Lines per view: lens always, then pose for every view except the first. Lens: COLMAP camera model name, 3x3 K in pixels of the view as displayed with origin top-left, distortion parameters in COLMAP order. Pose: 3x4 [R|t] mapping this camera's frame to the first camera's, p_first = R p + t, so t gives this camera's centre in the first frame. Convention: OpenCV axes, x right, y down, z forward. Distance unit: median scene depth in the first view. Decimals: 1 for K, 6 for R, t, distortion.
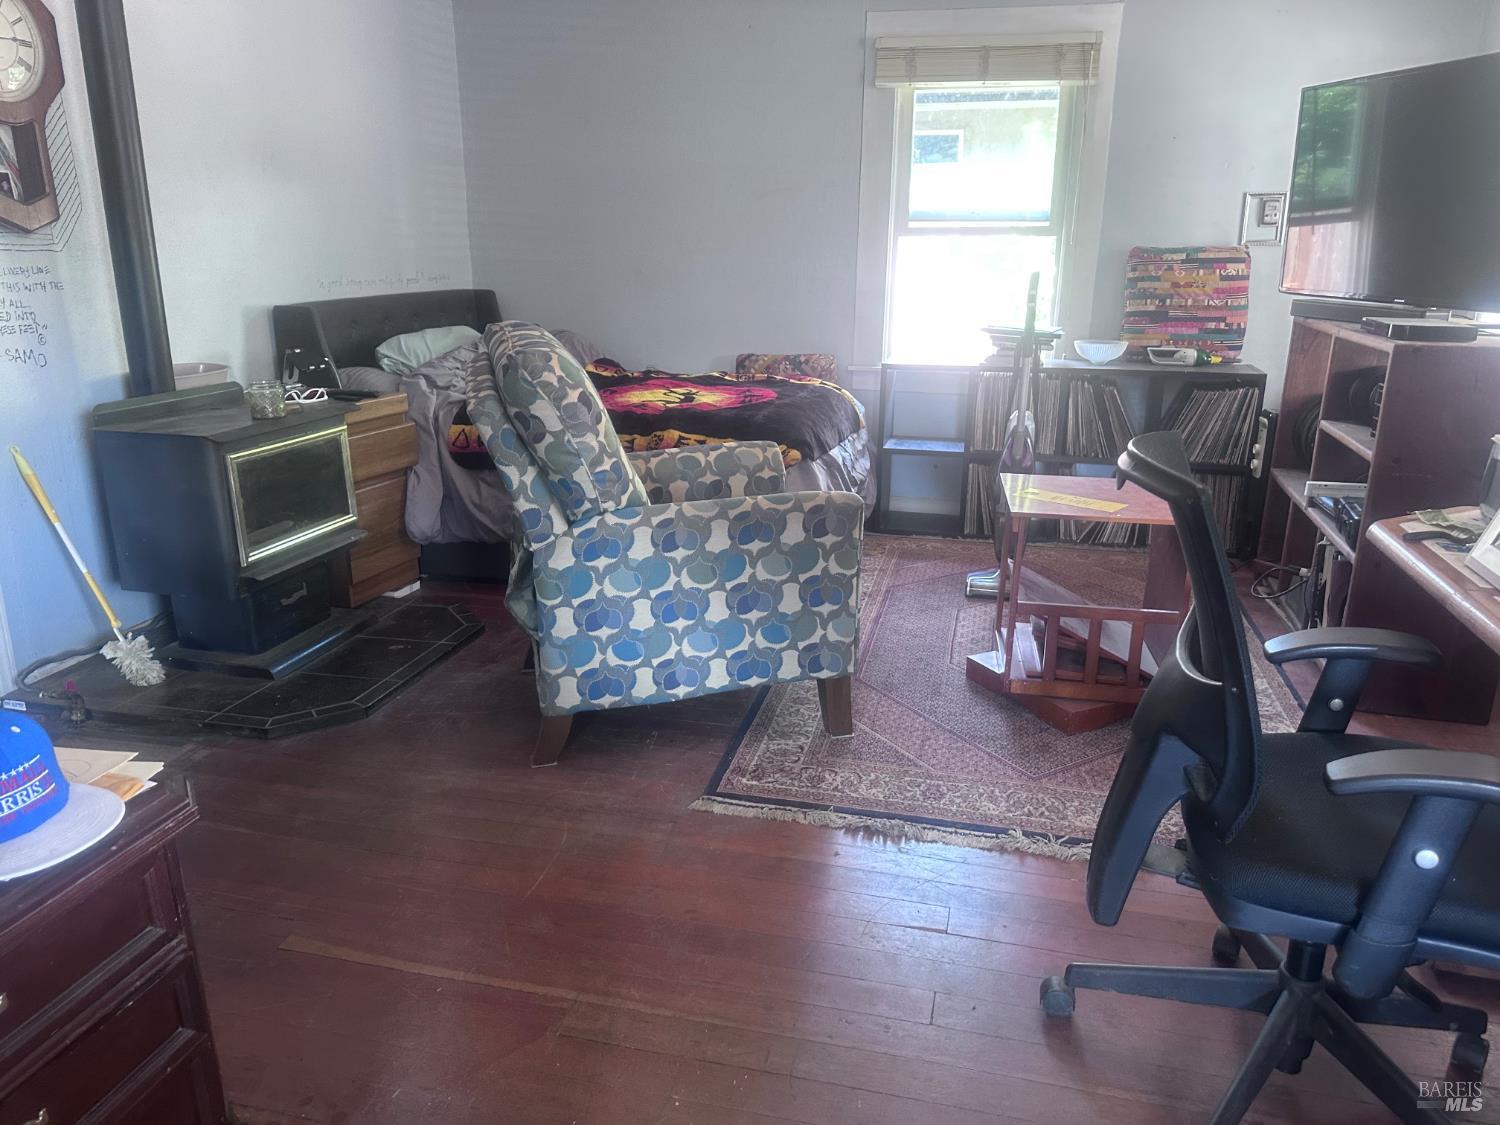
lens RADIAL K [[1074.1, 0, 745.9], [0, 1074.1, 564.9], [0, 0, 1]] dist [0.004494, -0.011208]
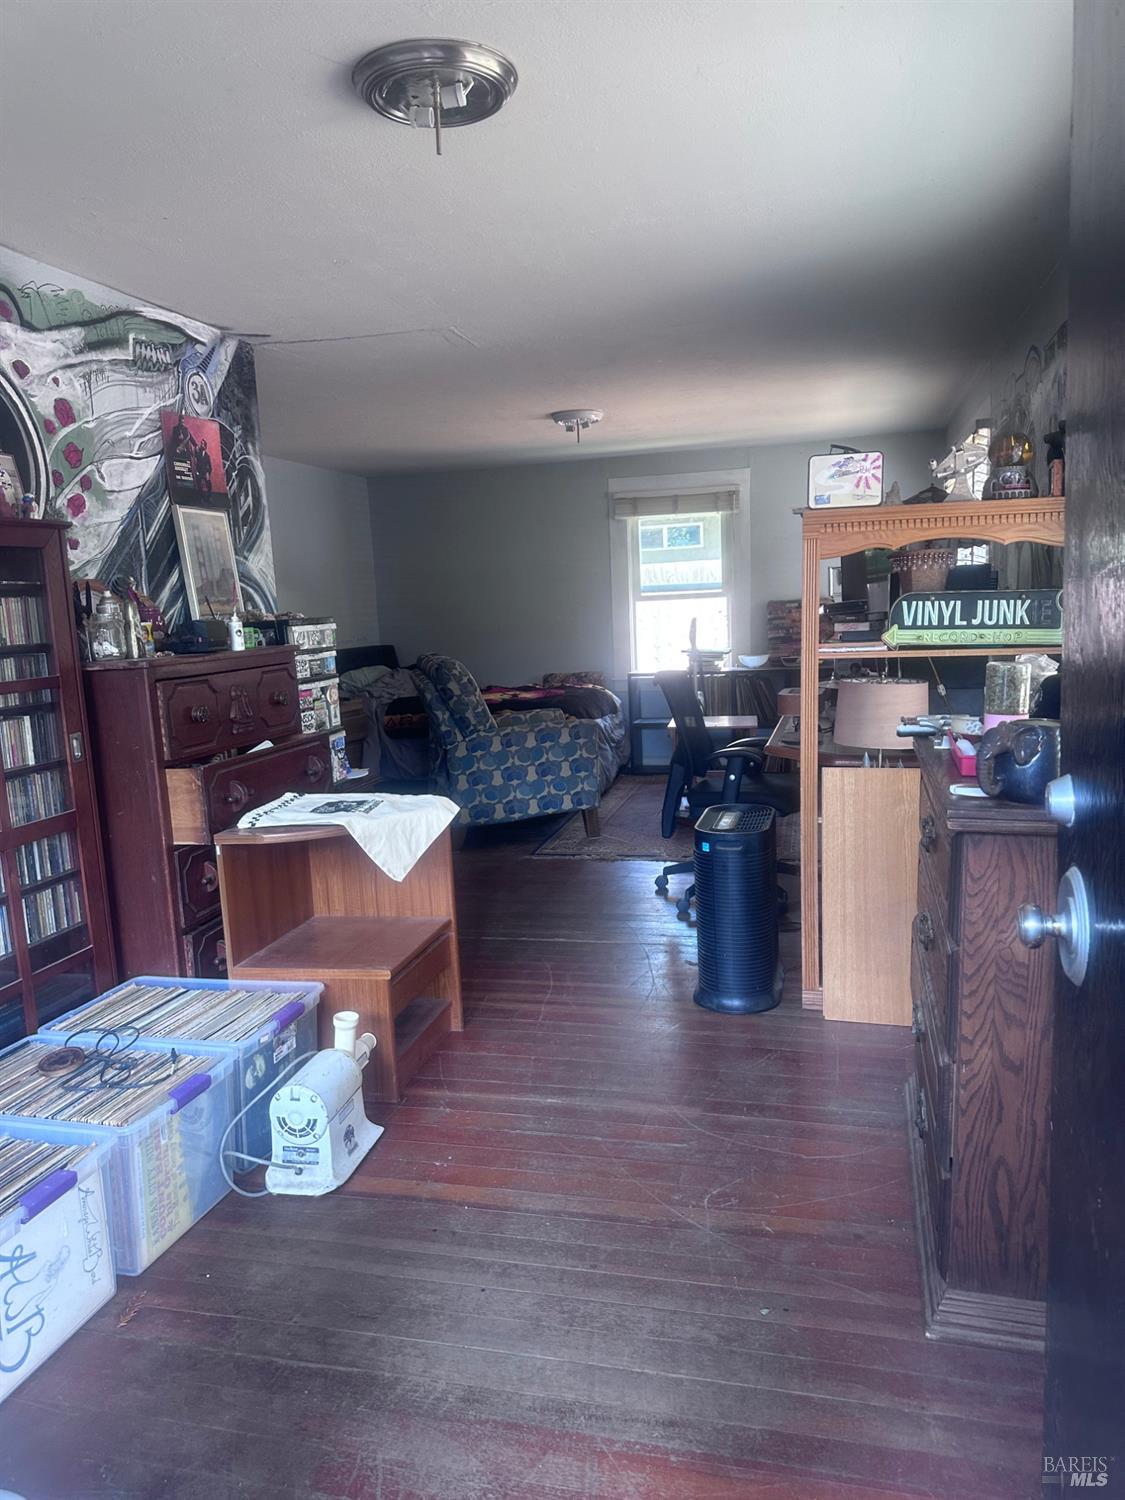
lens RADIAL K [[1074.1, 0, 566.6], [0, 1074.1, 752.9], [0, 0, 1]] dist [0.004494, -0.011208]
pose [[0.998742, -0.049607, -0.007312, 0.060250], [0.047912, 0.987119, -0.152648, 0.321644], [0.014790, 0.152105, 0.988254, -1.120044]]
